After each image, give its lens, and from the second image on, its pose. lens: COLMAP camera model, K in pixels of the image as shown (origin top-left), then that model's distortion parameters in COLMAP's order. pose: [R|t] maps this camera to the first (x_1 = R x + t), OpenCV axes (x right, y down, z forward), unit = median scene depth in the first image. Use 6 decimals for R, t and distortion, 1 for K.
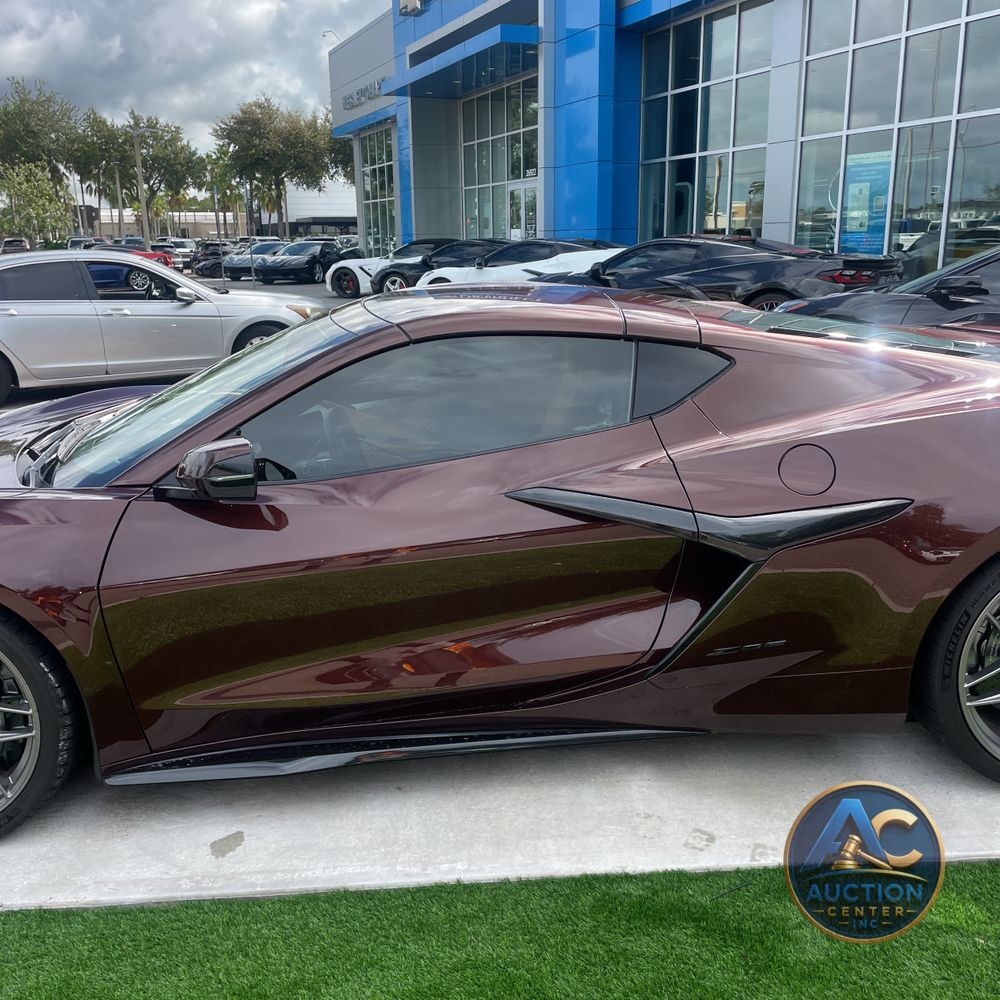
lens RADIAL K [[1026.5, 0, 497.2], [0, 1026.5, 480.9], [0, 0, 1]] dist [0.088454, -0.125250]
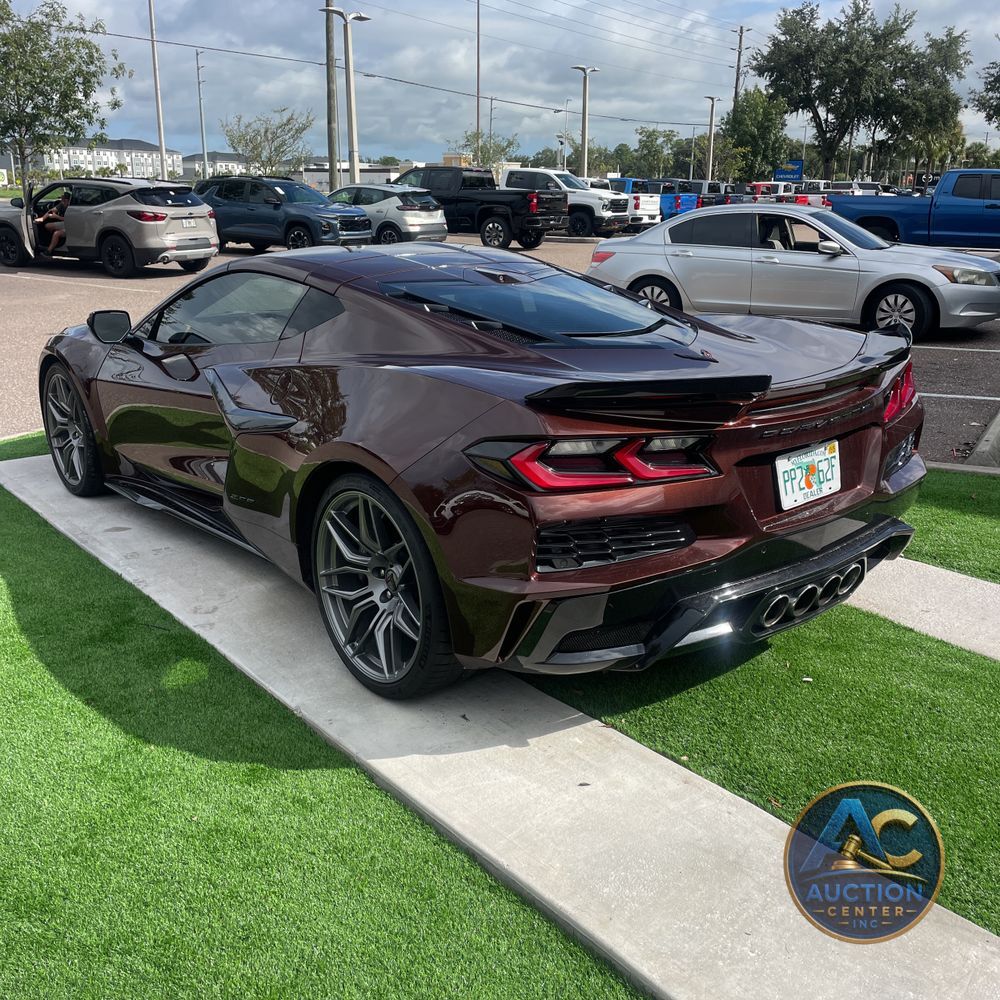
lens RADIAL K [[1030.1, 0, 504.9], [0, 1030.1, 463.6], [0, 0, 1]] dist [0.110742, -0.166959]
pose [[0.593929, 0.229458, -0.771102, 0.168216], [-0.204038, 0.970089, 0.131514, -0.016571], [0.778214, 0.079225, 0.622982, 0.039130]]
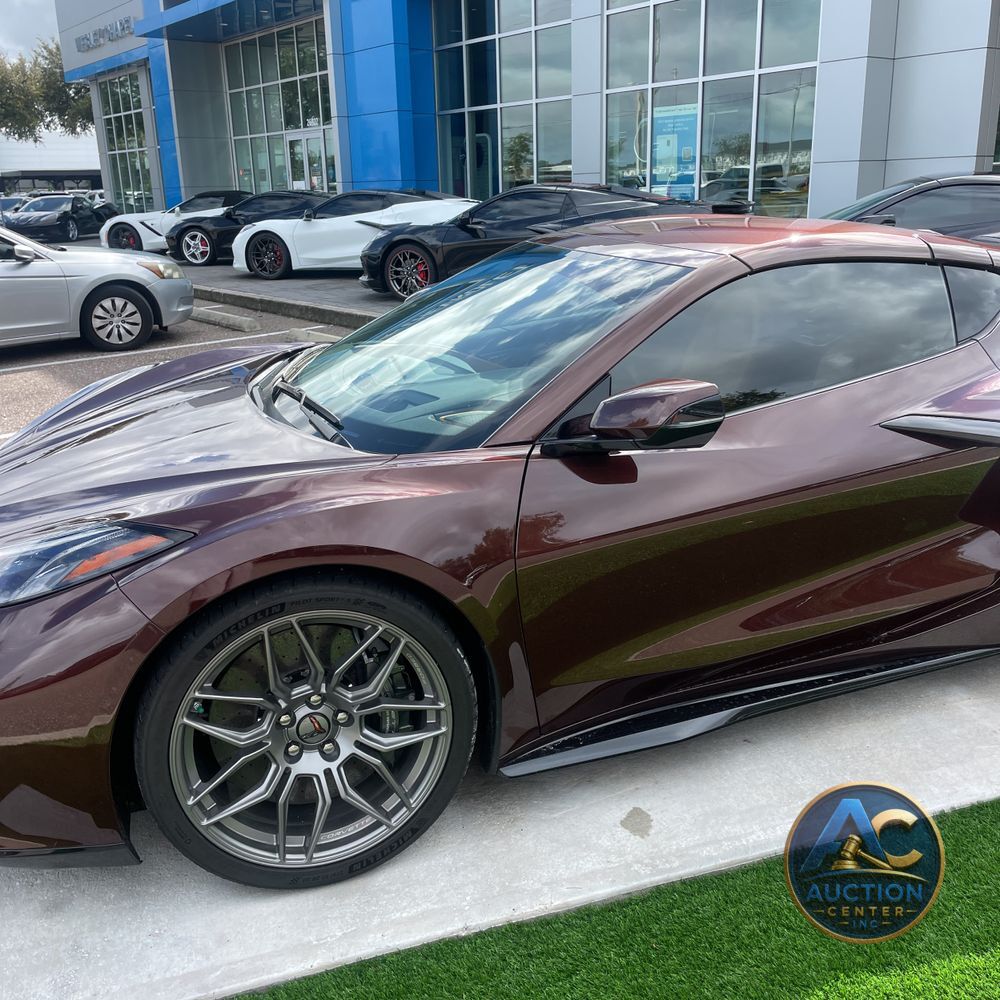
lens RADIAL K [[1030.0, 0, 504.9], [0, 1030.0, 455.9], [0, 0, 1]] dist [0.087772, -0.120646]
pose [[0.965362, -0.073461, 0.250357, -0.062325], [0.069132, 0.997267, 0.026056, -0.000807], [-0.251587, -0.007846, 0.967803, 0.014619]]
